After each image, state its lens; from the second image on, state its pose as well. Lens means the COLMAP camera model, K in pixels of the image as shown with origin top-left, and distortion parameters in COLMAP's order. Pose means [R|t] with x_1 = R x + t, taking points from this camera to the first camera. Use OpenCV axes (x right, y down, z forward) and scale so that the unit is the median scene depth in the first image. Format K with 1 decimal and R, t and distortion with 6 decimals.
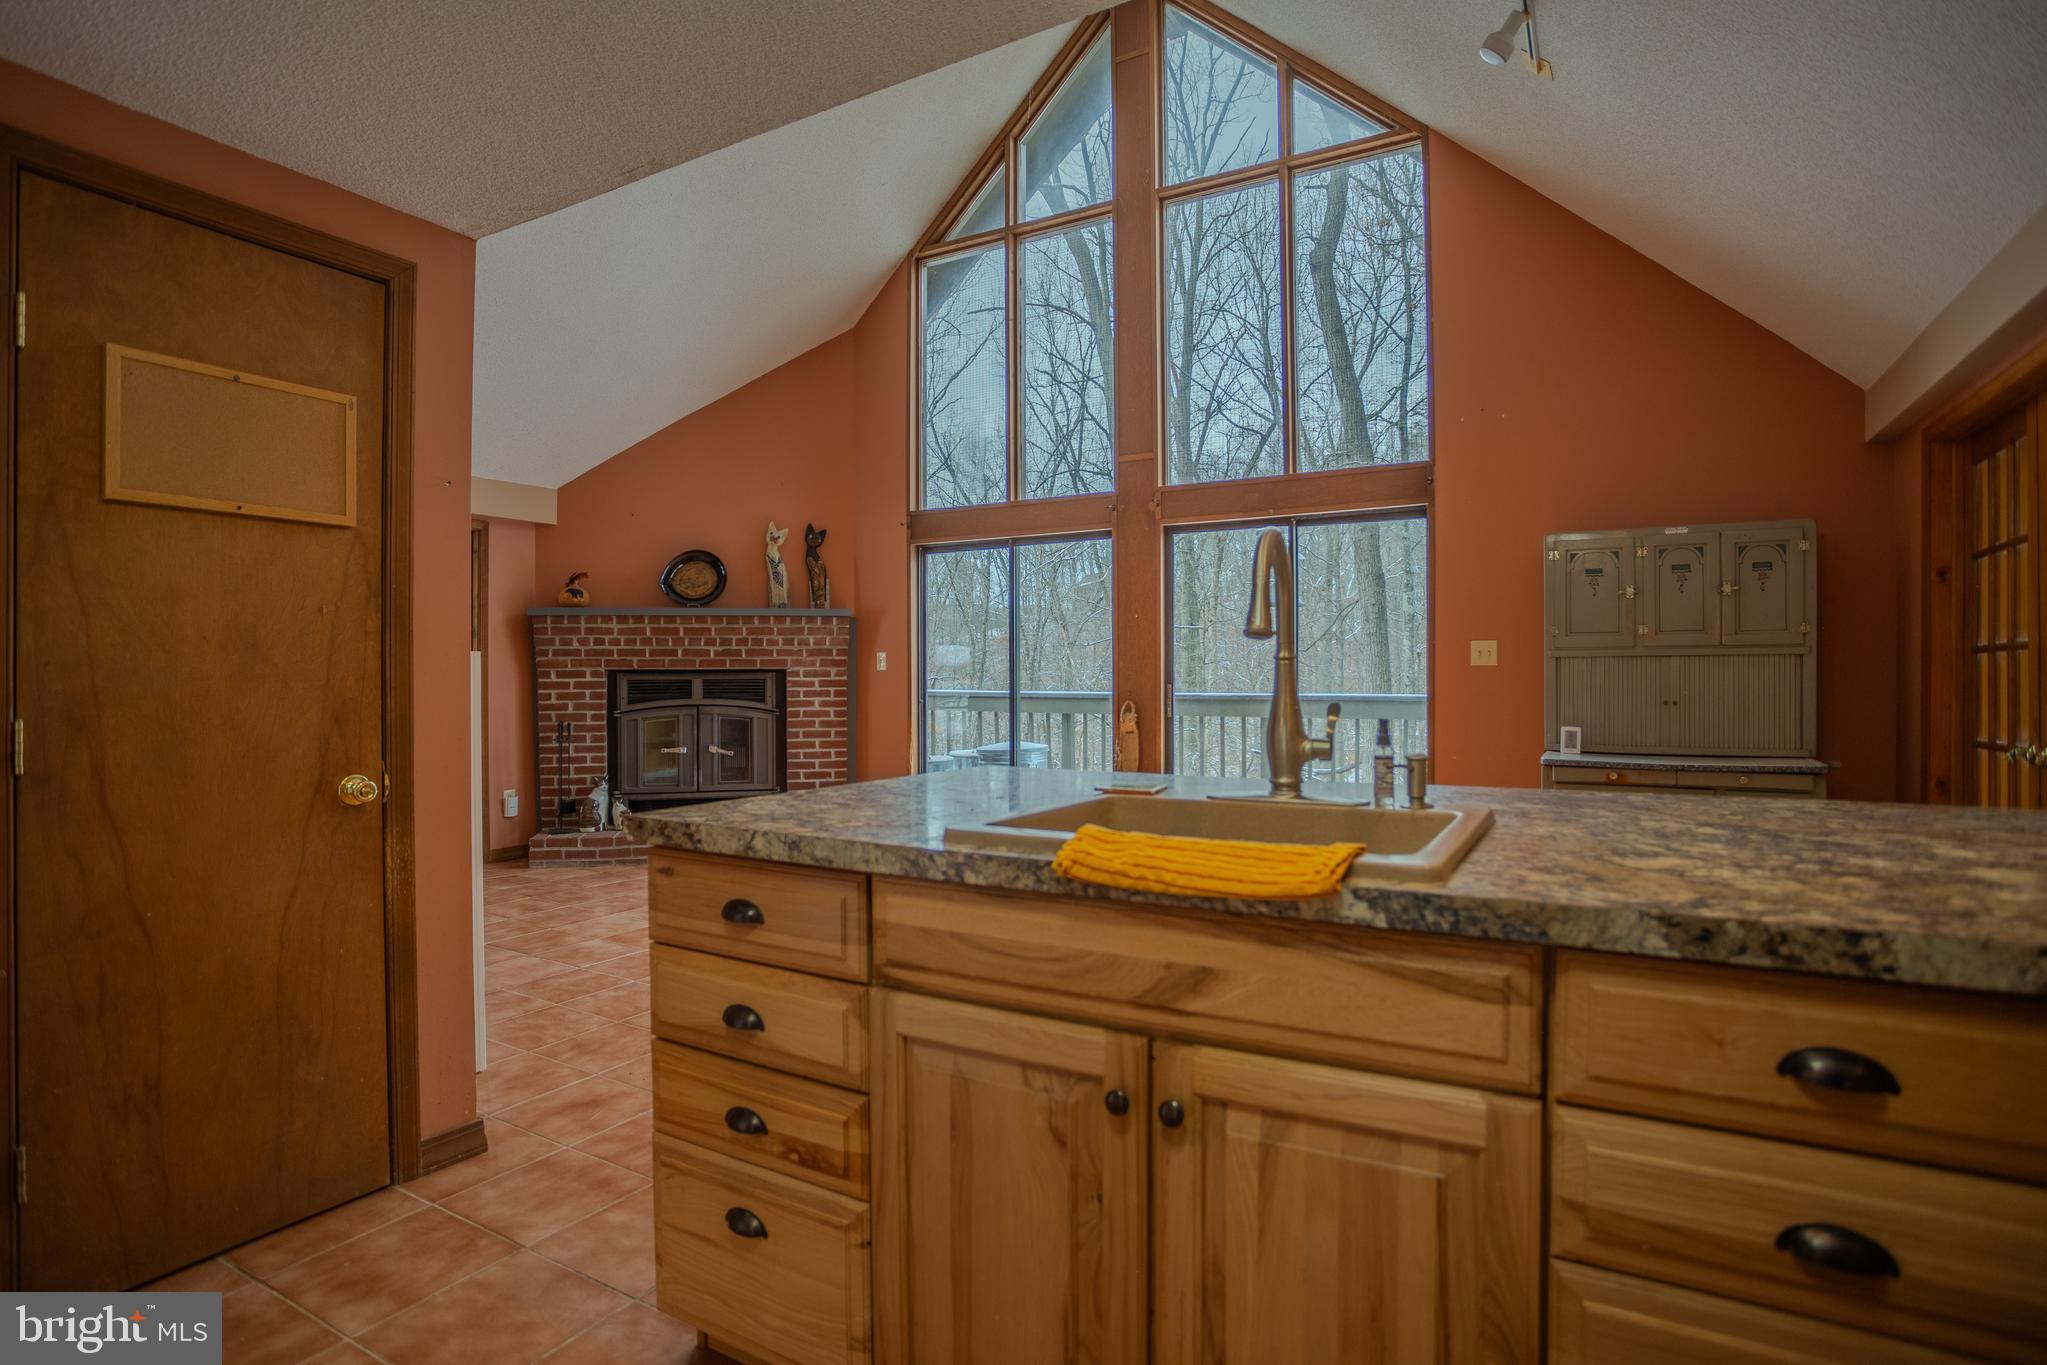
lens RADIAL K [[1031.2, 0, 1040.9], [0, 1031.2, 677.3], [0, 0, 1]] dist [-0.074347, 0.034628]
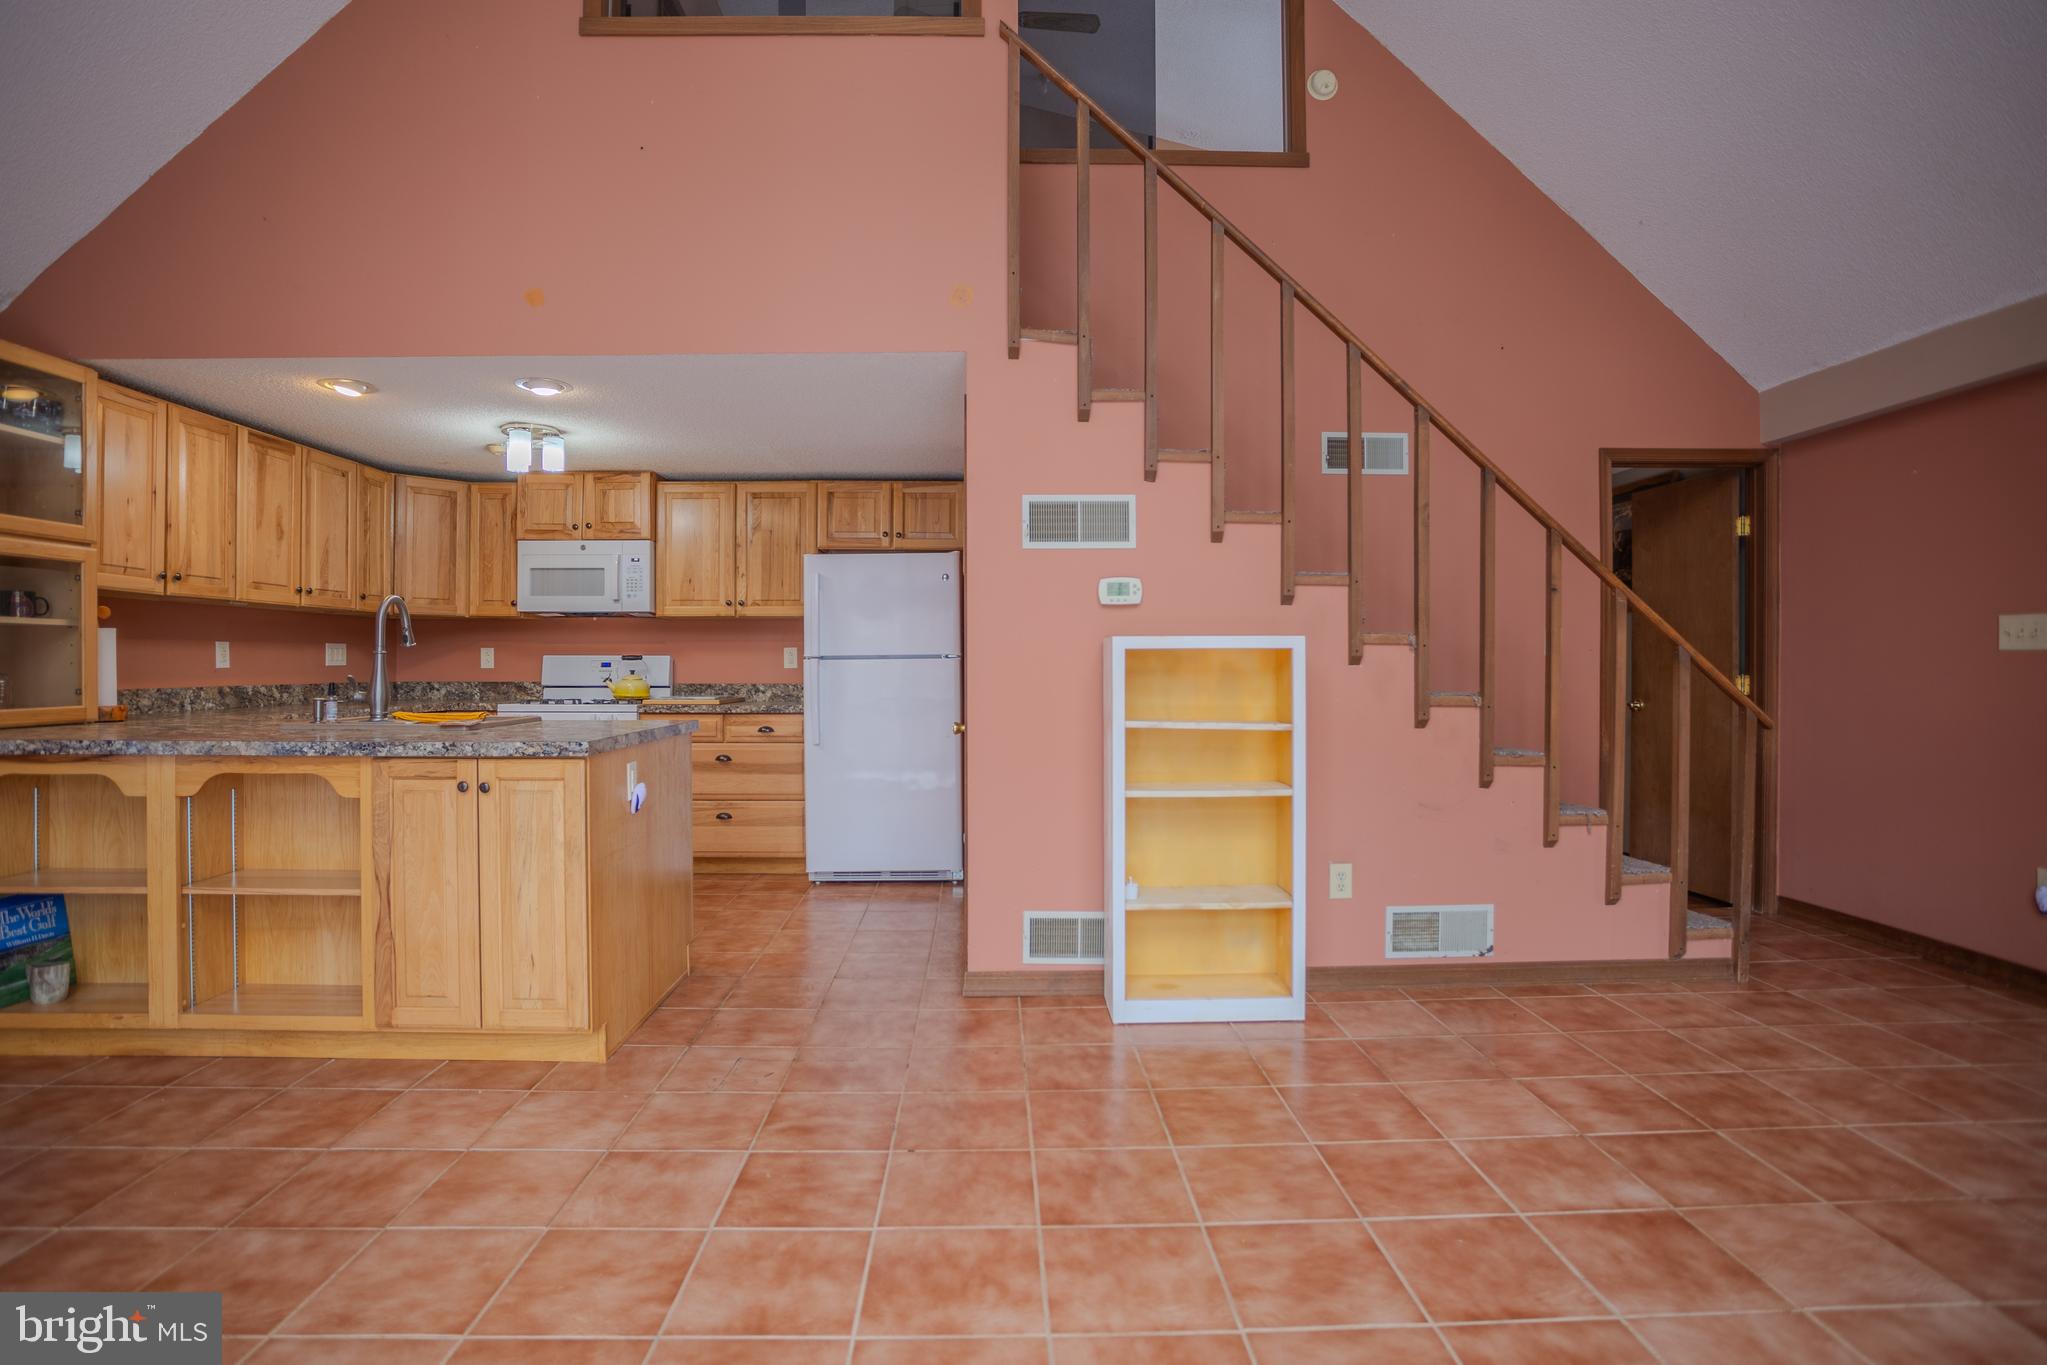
lens RADIAL K [[1014.1, 0, 1007.6], [0, 1014.1, 669.3], [0, 0, 1]] dist [-0.072758, 0.031220]
pose [[-0.858783, 0.006423, -0.512300, 0.043233], [0.003480, 0.999971, 0.006702, 0.001071], [0.512328, 0.003973, -0.858781, 0.840498]]
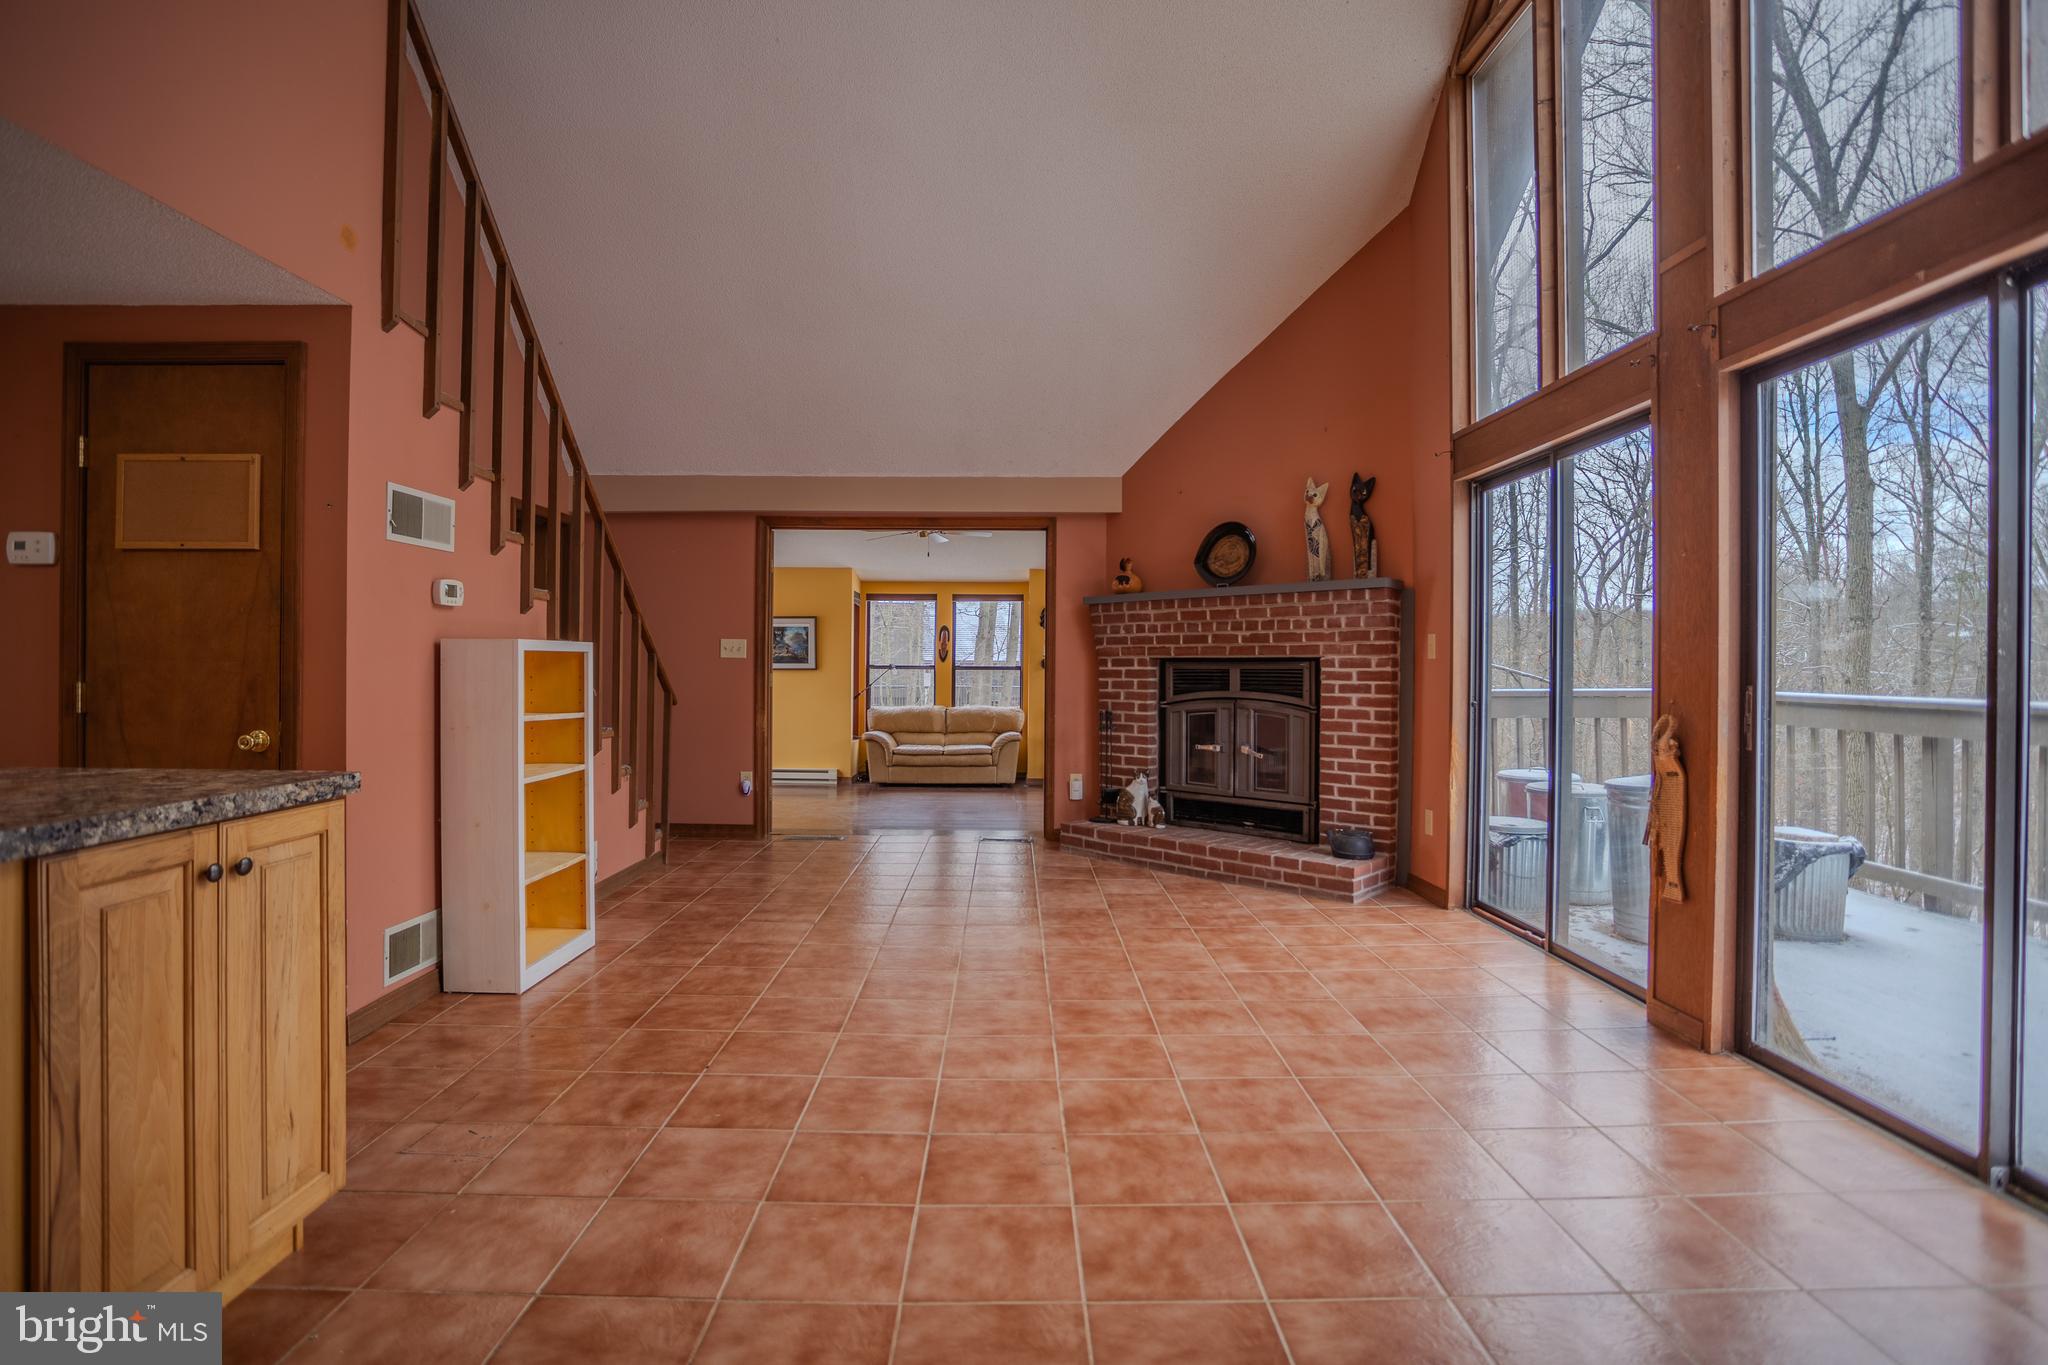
lens RADIAL K [[1007.0, 0, 1004.5], [0, 1007.0, 665.9], [0, 0, 1]] dist [-0.077004, 0.033912]
pose [[0.491643, 0.005364, -0.870780, 0.328197], [-0.008367, 0.999964, 0.001436, -0.000236], [0.870757, 0.006580, 0.491670, 0.416045]]
